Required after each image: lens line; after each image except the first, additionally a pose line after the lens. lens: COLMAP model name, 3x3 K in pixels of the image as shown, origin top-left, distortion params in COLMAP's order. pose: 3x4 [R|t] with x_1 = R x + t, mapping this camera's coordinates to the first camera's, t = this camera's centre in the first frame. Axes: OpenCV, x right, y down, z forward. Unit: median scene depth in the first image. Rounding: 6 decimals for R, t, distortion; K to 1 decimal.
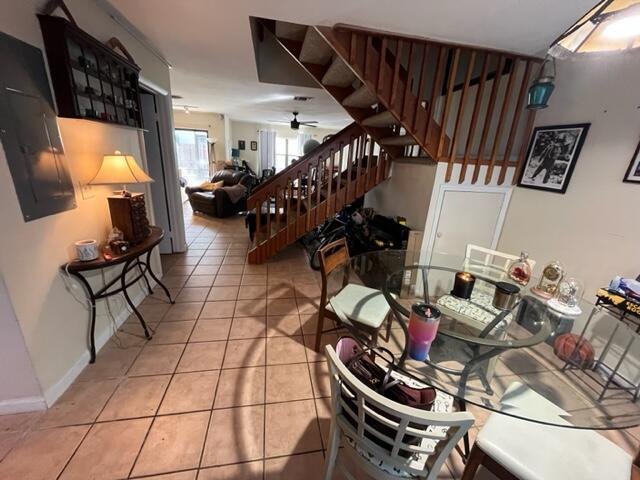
lens RADIAL K [[259.8, 0, 318.6], [0, 259.8, 240.6], [0, 0, 1]] dist [-0.001302, 0.000042]
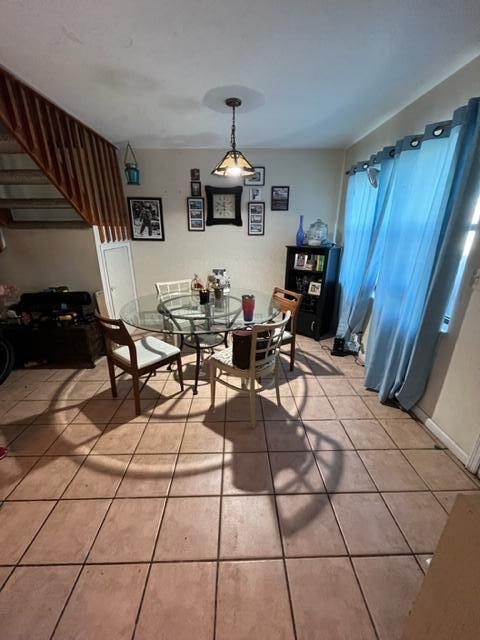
lens RADIAL K [[259.8, 0, 238.5], [0, 259.8, 321.8], [0, 0, 1]] dist [-0.001302, 0.000042]
pose [[0.159606, -0.391508, 0.906227, -0.680427], [0.313992, 0.890454, 0.329393, -0.117417], [-0.935914, 0.231975, 0.265052, 0.234572]]
